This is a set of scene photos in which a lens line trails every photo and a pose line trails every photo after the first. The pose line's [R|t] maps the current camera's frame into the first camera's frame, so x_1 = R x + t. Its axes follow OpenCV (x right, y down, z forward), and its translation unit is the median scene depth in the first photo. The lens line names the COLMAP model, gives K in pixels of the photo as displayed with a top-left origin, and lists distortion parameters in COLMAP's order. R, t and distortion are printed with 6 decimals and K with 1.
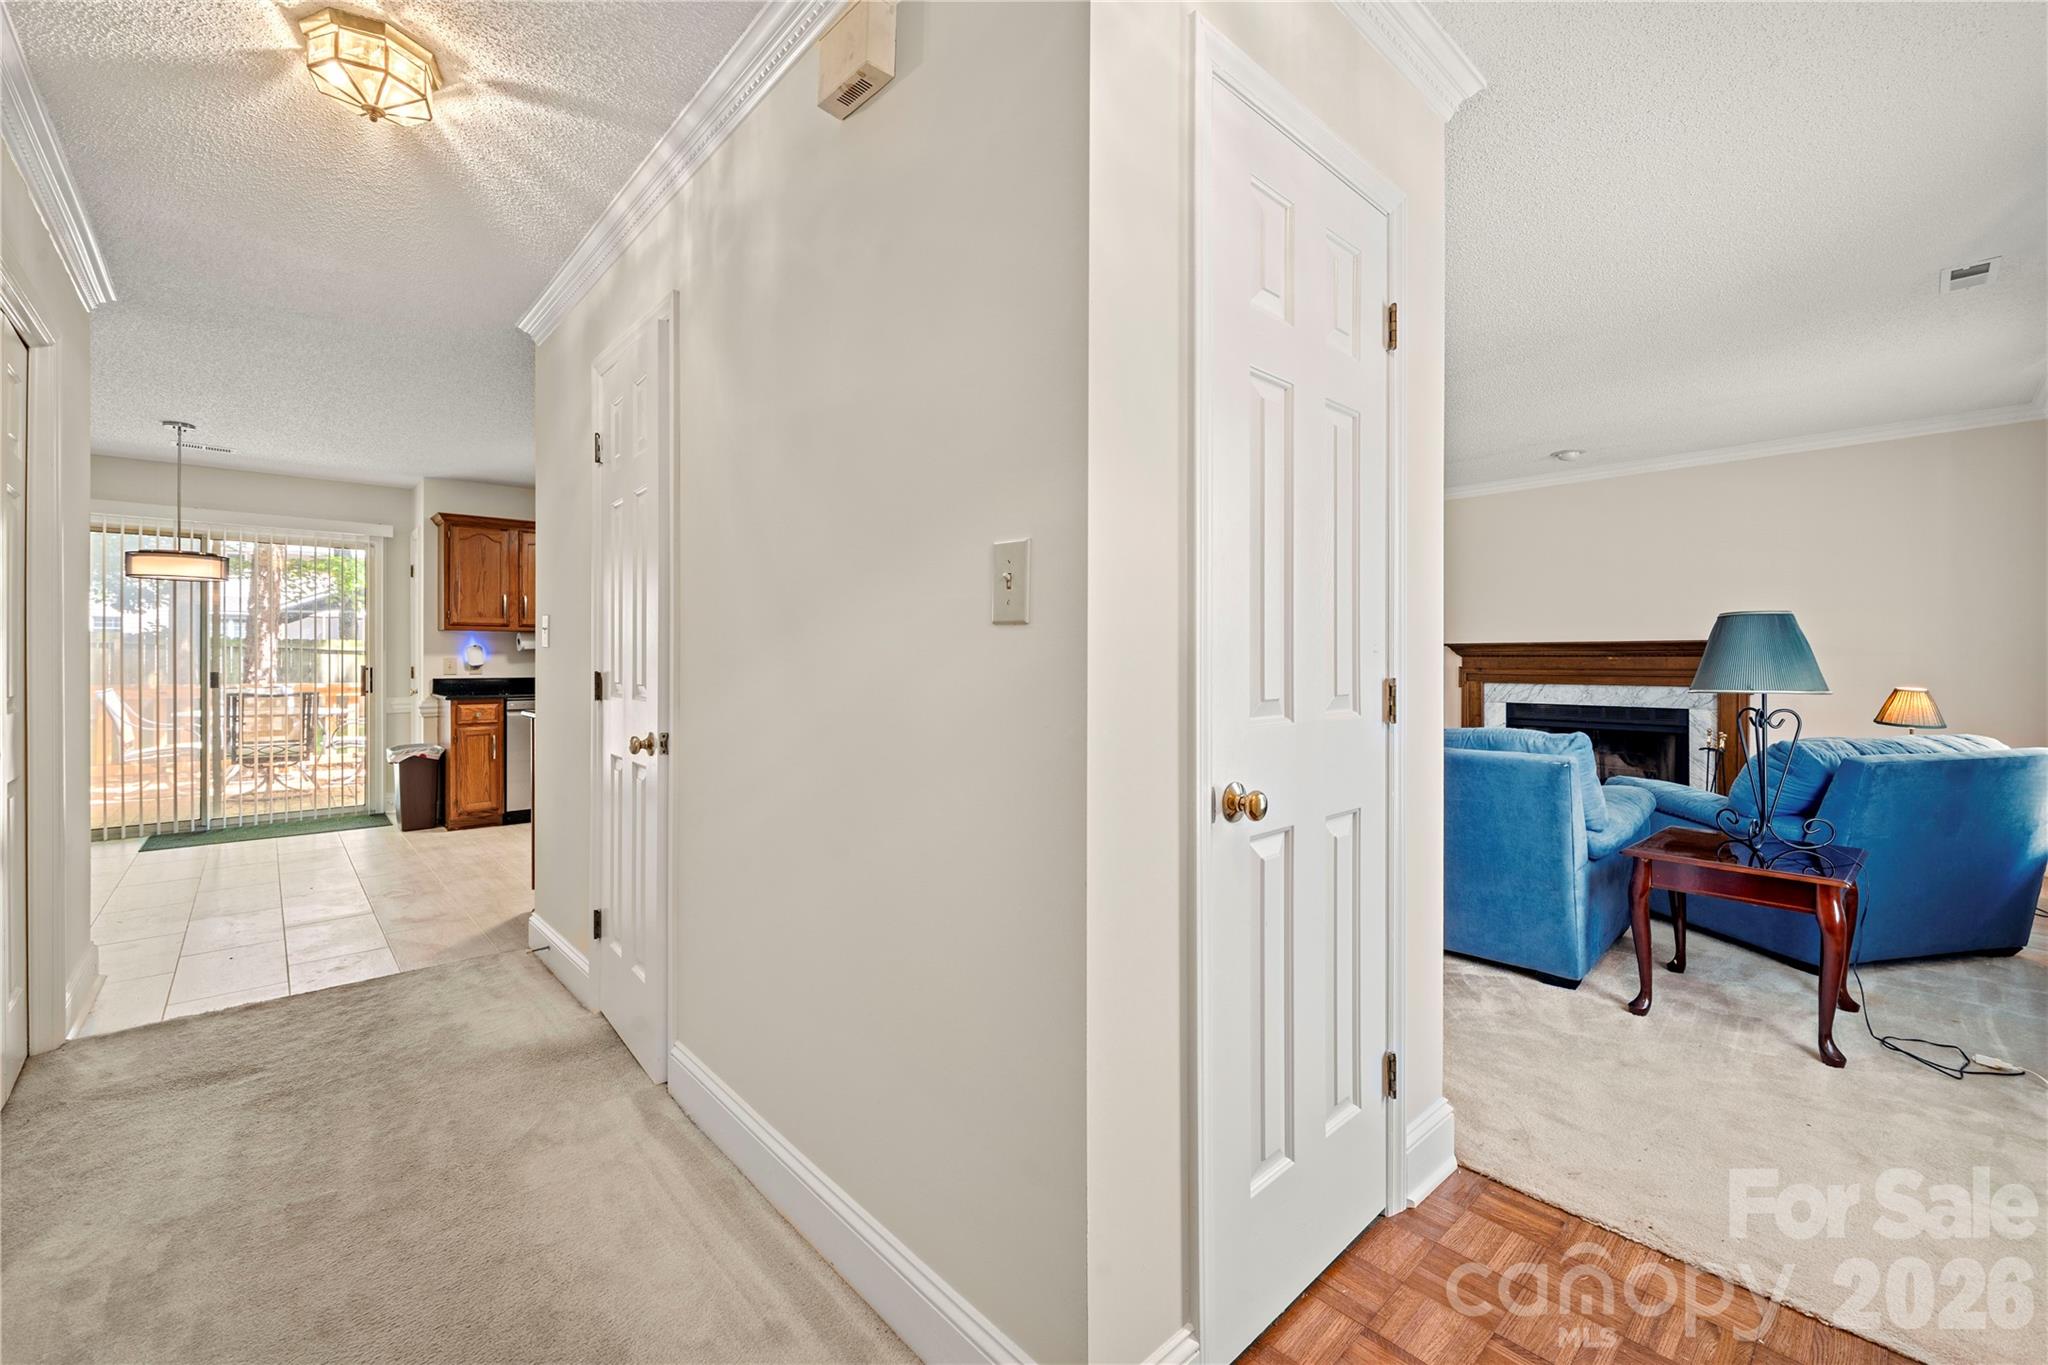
lens RADIAL K [[817.2, 0, 1029.4], [0, 817.2, 659.0], [0, 0, 1]] dist [0.001305, -0.001072]
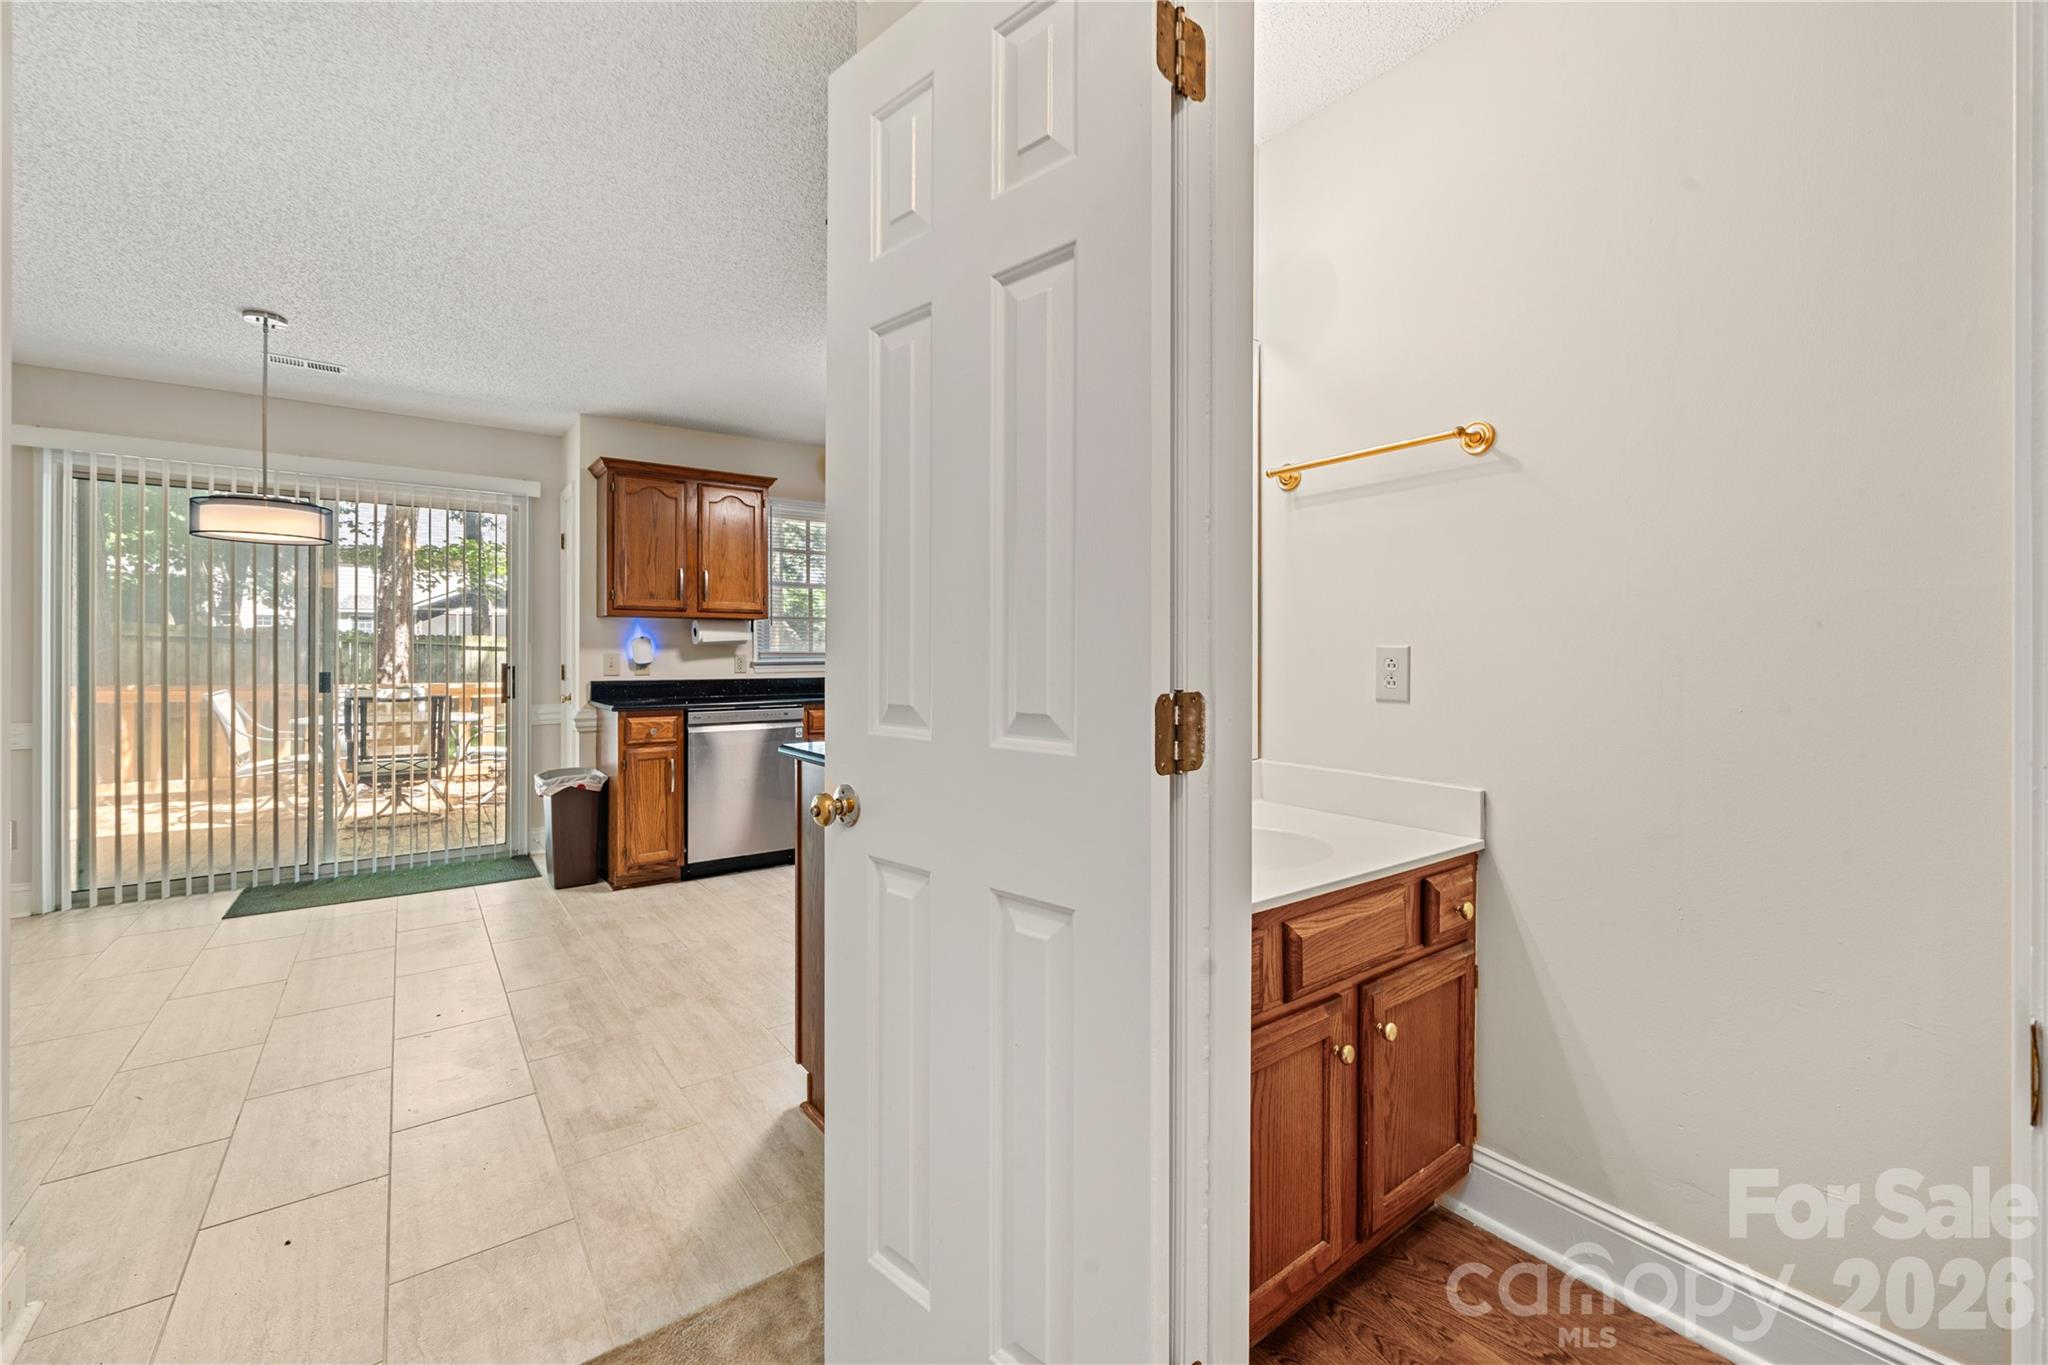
lens RADIAL K [[817.2, 0, 1030.2], [0, 817.2, 652.6], [0, 0, 1]] dist [0.001305, -0.001072]
pose [[0.994885, 0.000220, -0.101015, -0.269623], [-0.000705, 0.999988, -0.004769, 0.001336], [0.101012, 0.004816, 0.994874, 0.313040]]
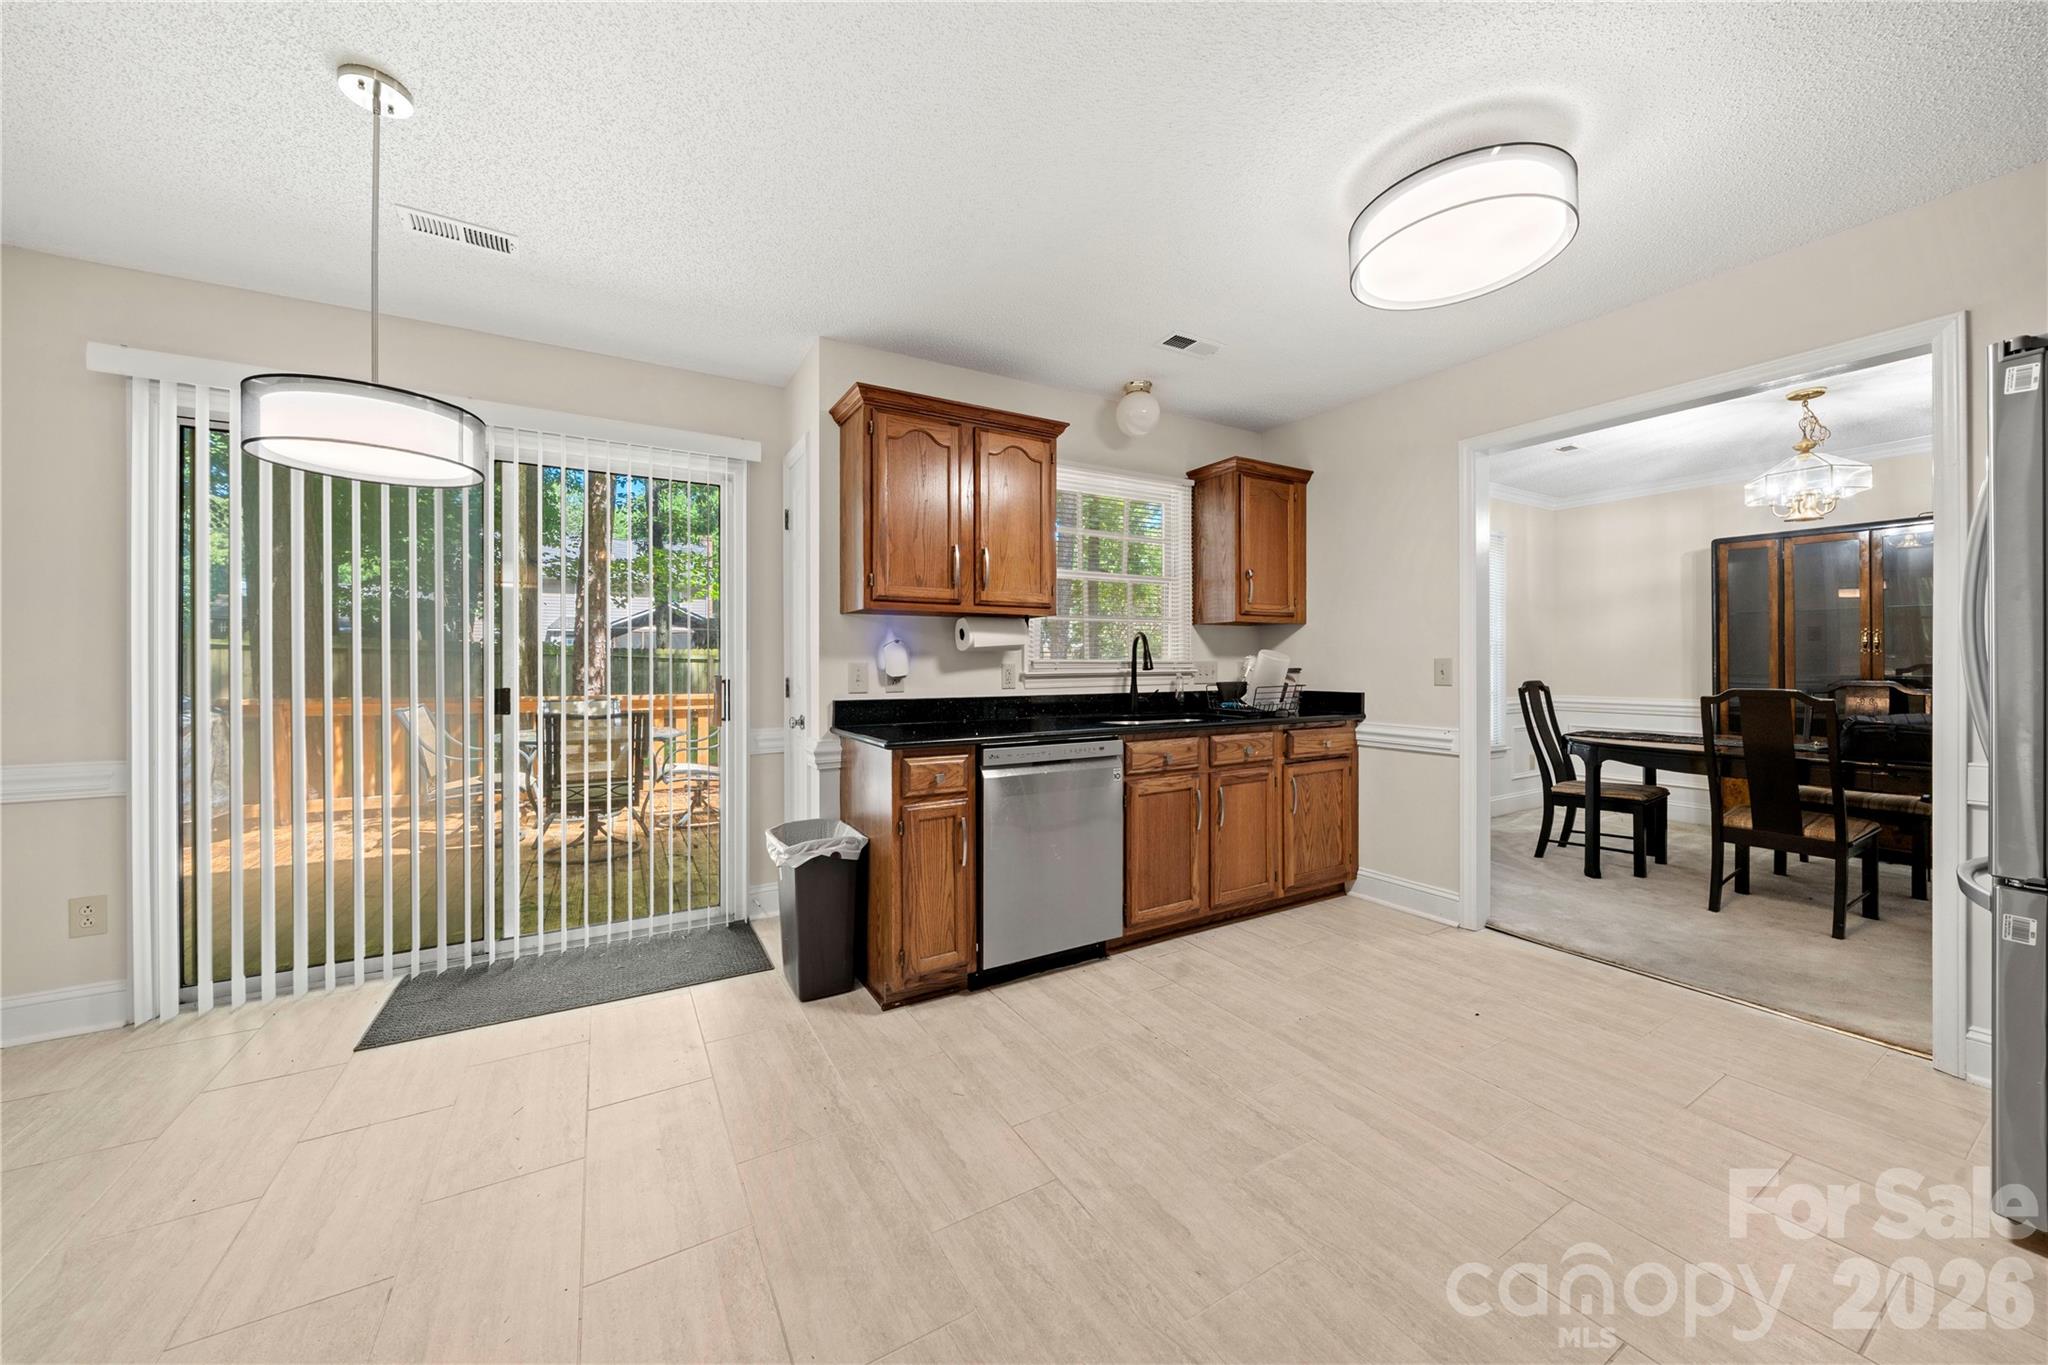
lens RADIAL K [[710.9, 0, 1024.1], [0, 710.9, 664.8], [0, 0, 1]] dist [-0.001740, -0.000104]
pose [[0.976358, -0.000828, -0.216159, -0.538797], [0.000370, 0.999998, -0.002160, 0.001127], [0.216160, 0.002029, 0.976356, 0.601489]]
